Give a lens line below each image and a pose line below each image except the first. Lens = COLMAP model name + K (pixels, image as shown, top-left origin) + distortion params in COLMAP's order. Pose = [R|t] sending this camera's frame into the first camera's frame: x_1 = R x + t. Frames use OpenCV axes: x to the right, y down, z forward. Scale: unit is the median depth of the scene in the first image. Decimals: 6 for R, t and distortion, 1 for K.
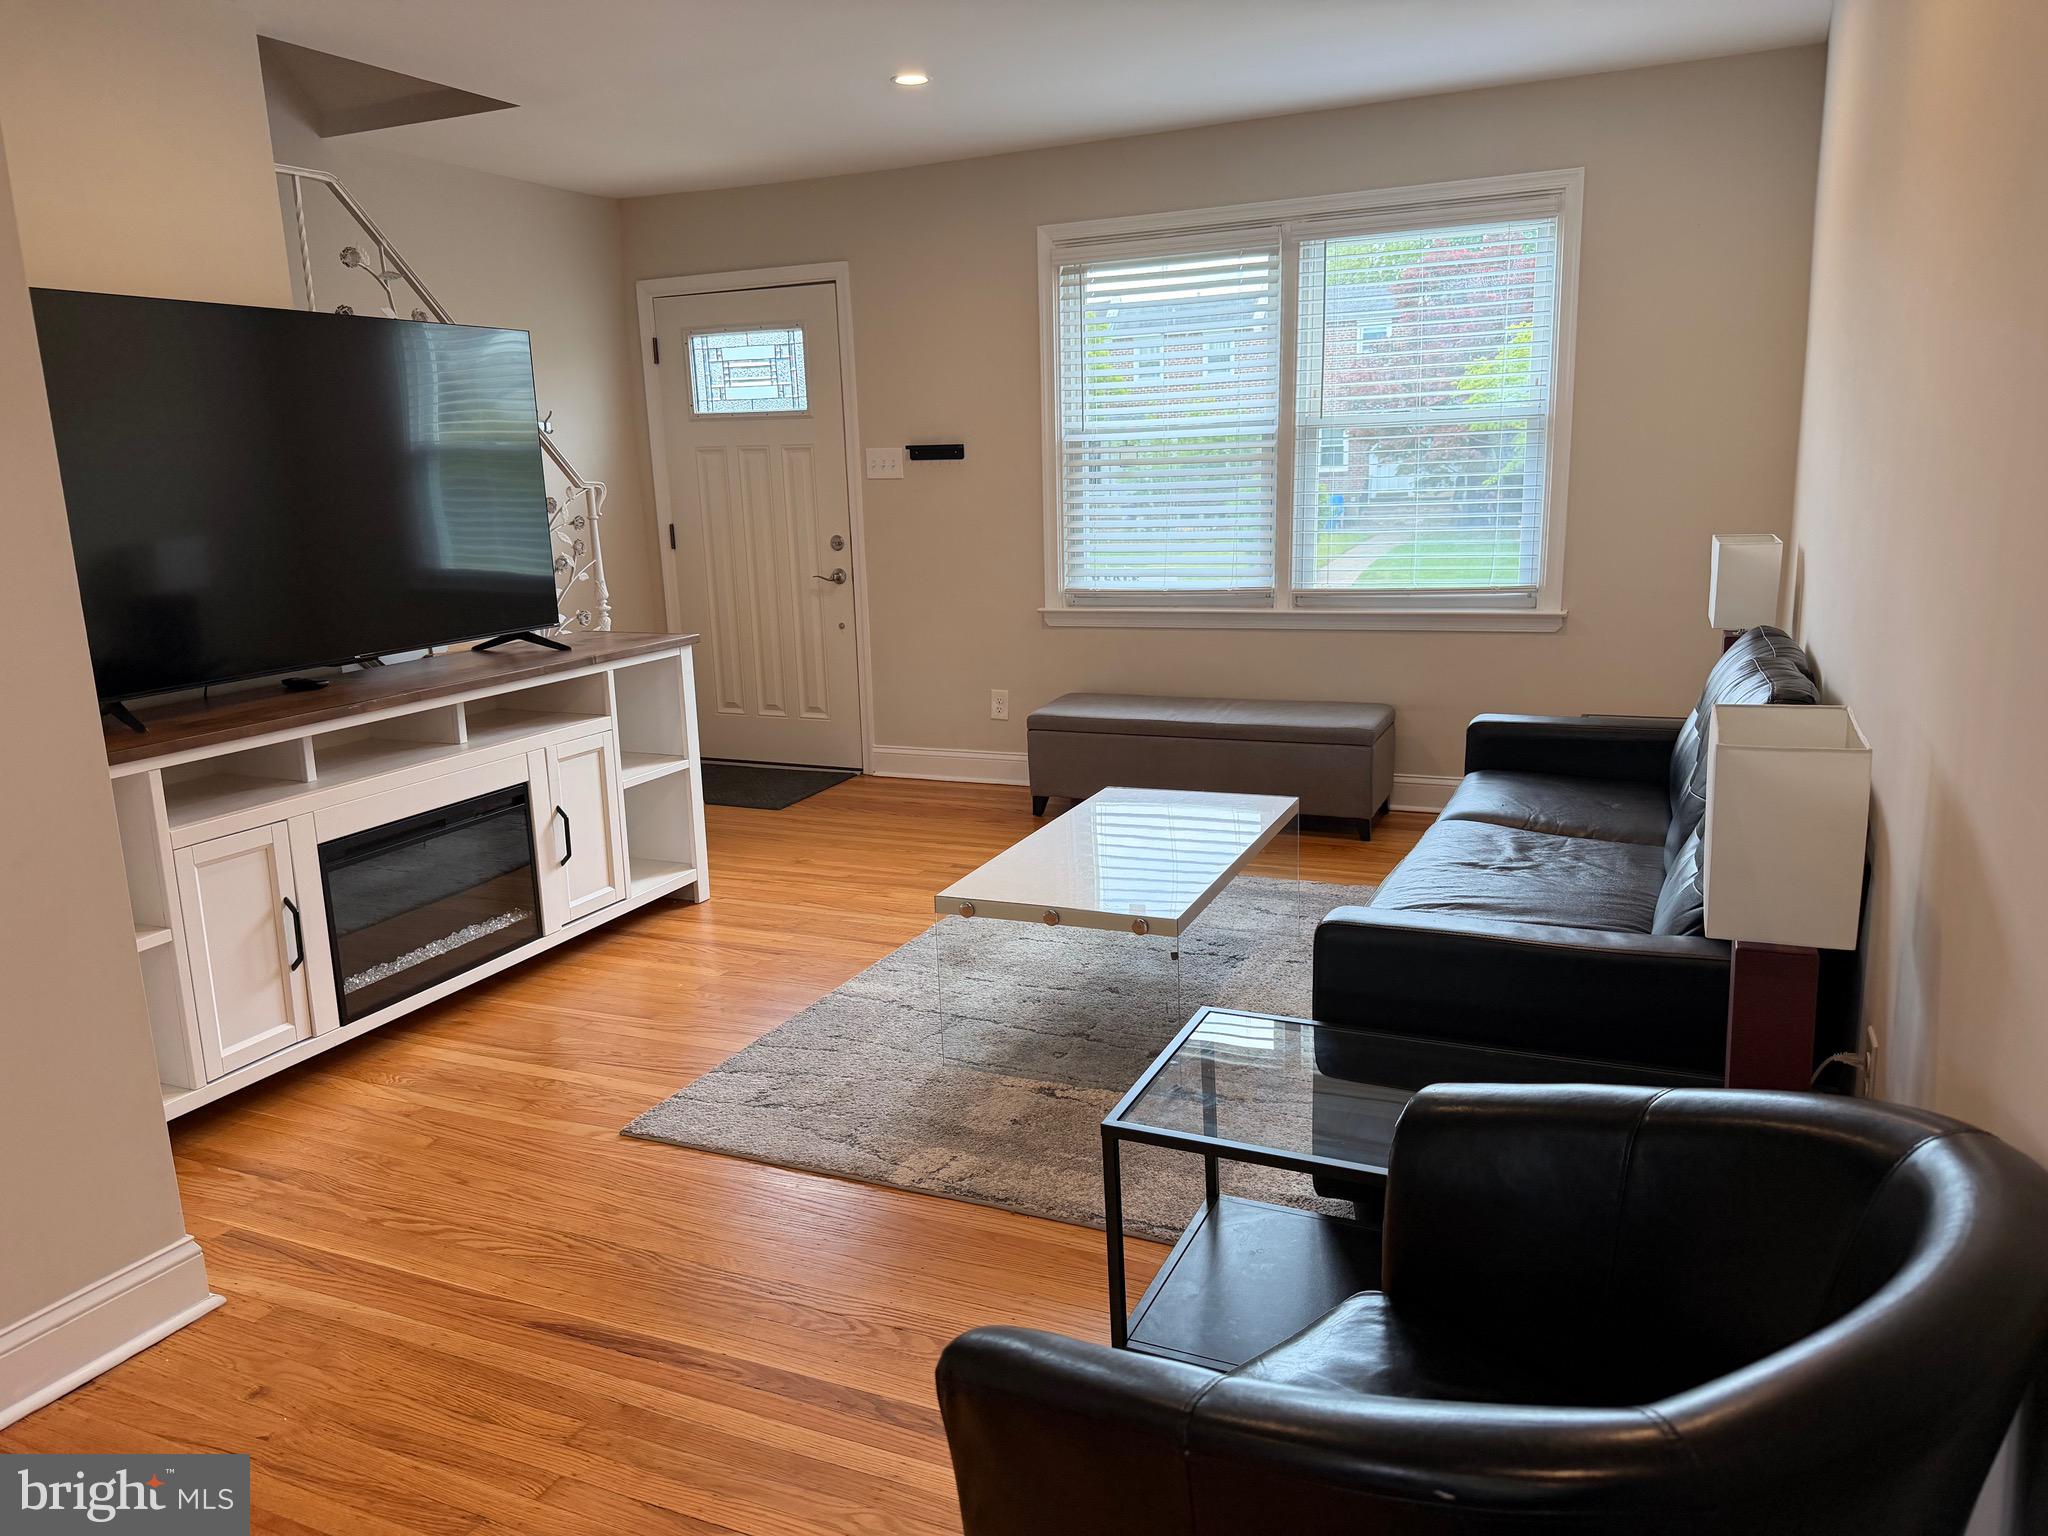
lens RADIAL K [[1441.9, 0, 1015.0], [0, 1441.9, 781.4], [0, 0, 1]] dist [0.186895, -0.396800]
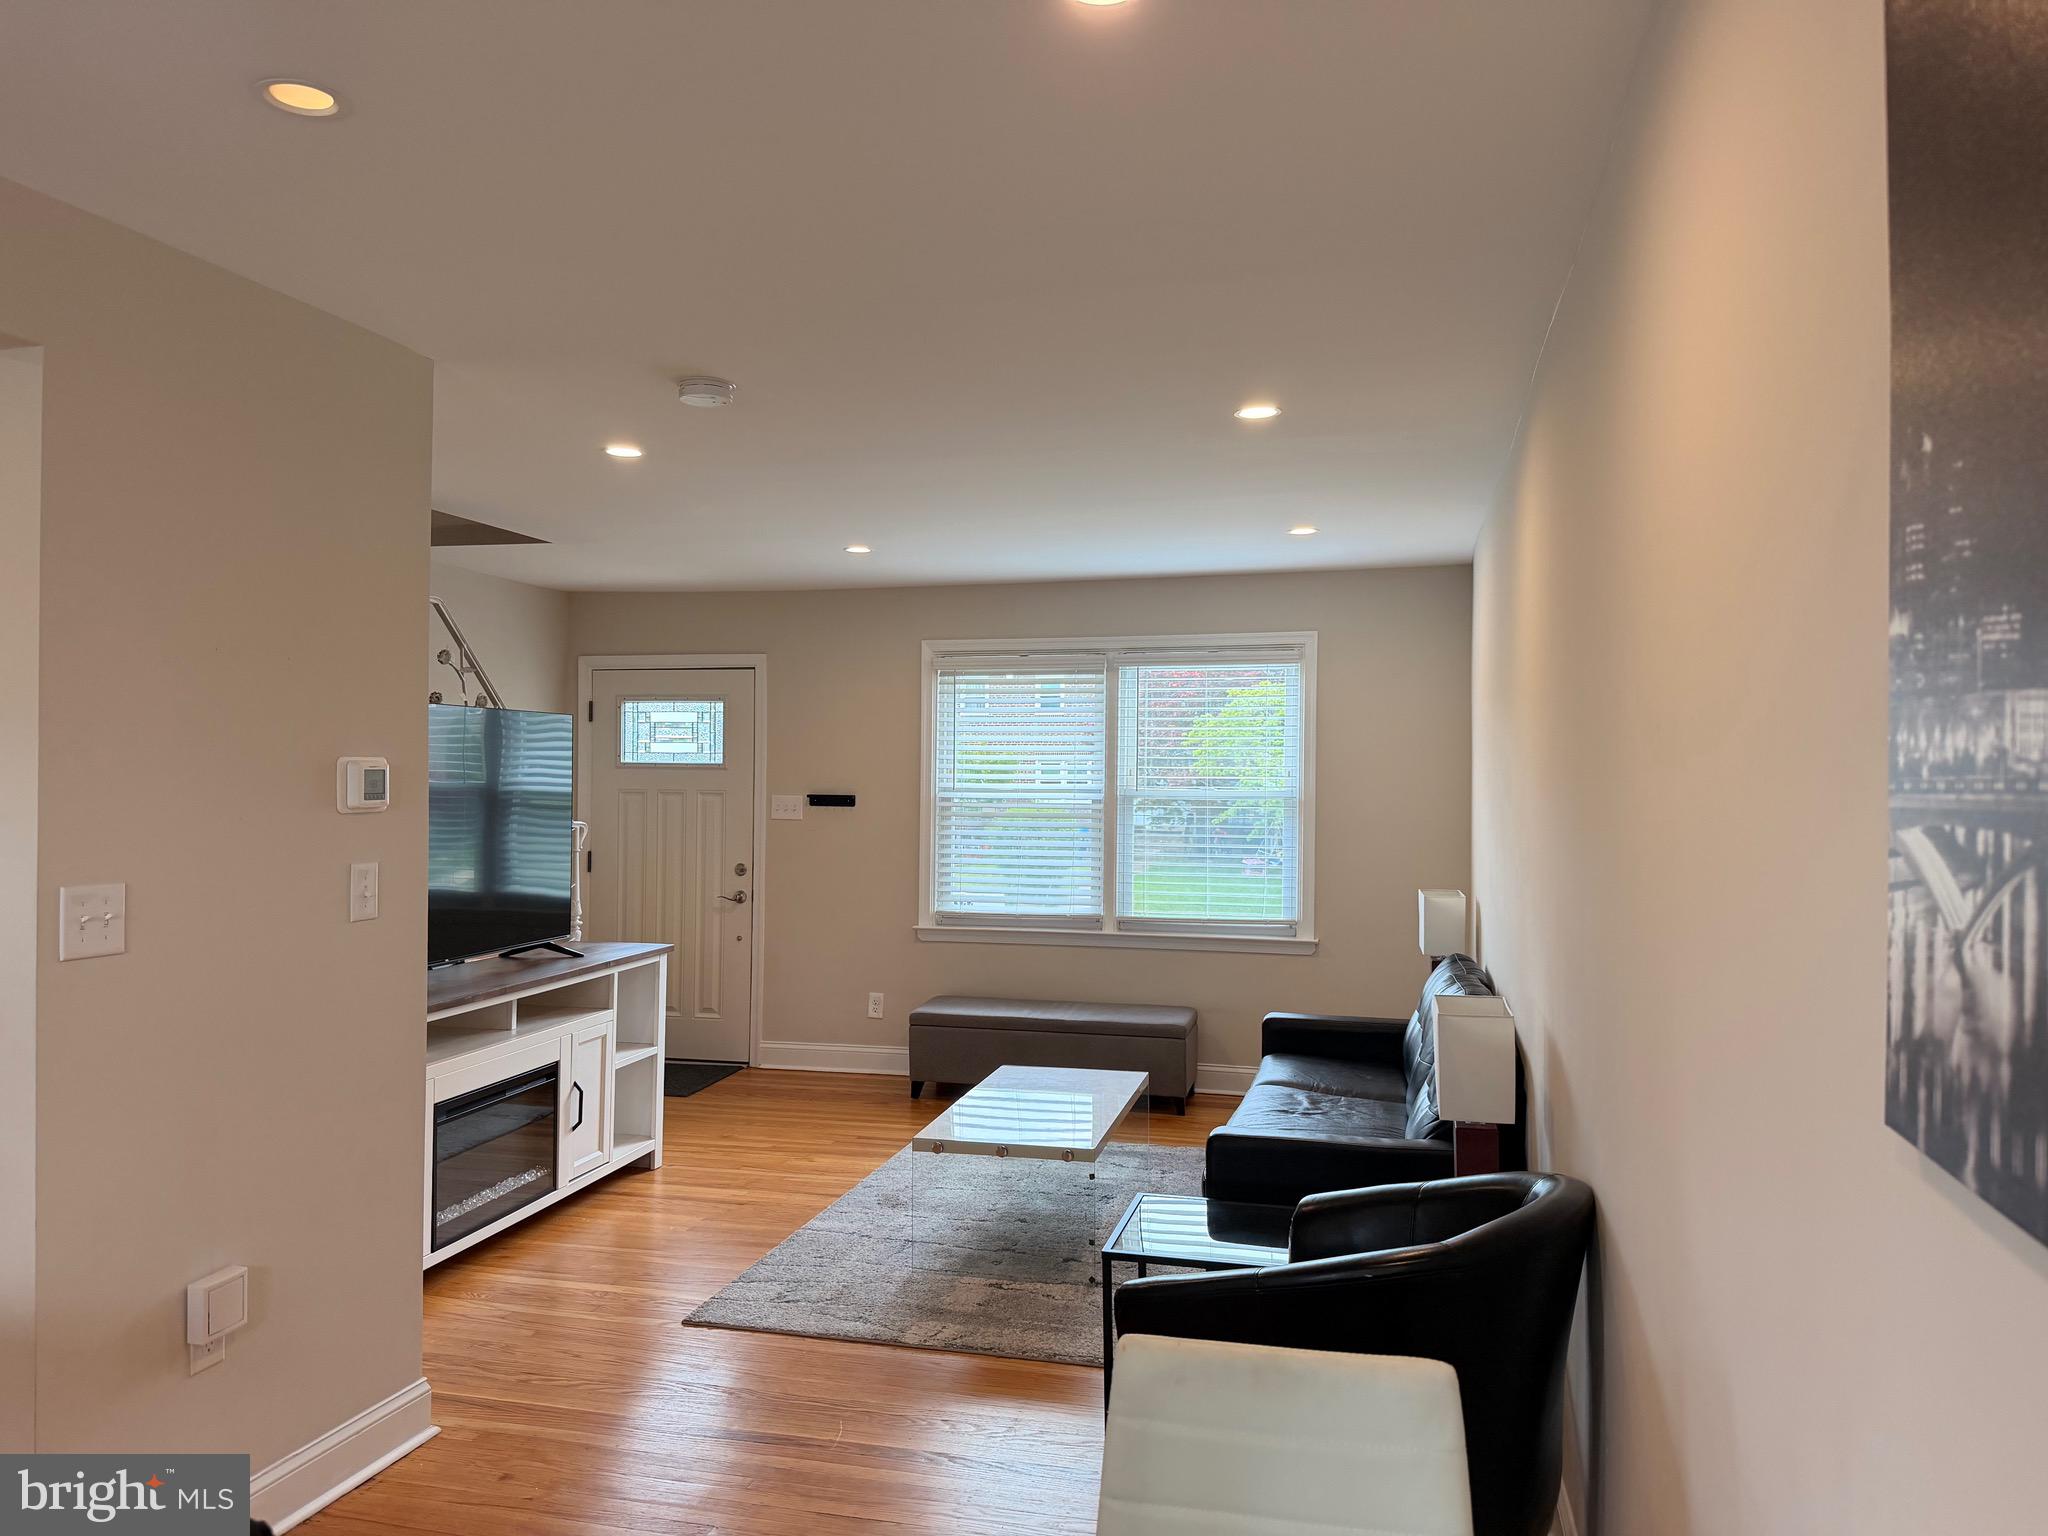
lens RADIAL K [[1441.9, 0, 1015.0], [0, 1441.9, 781.4], [0, 0, 1]] dist [0.186895, -0.396800]
pose [[0.984430, 0.036640, 0.171918, -0.158983], [0.001277, 0.976518, -0.215433, 0.035503], [-0.175774, 0.212298, 0.961266, -0.315195]]
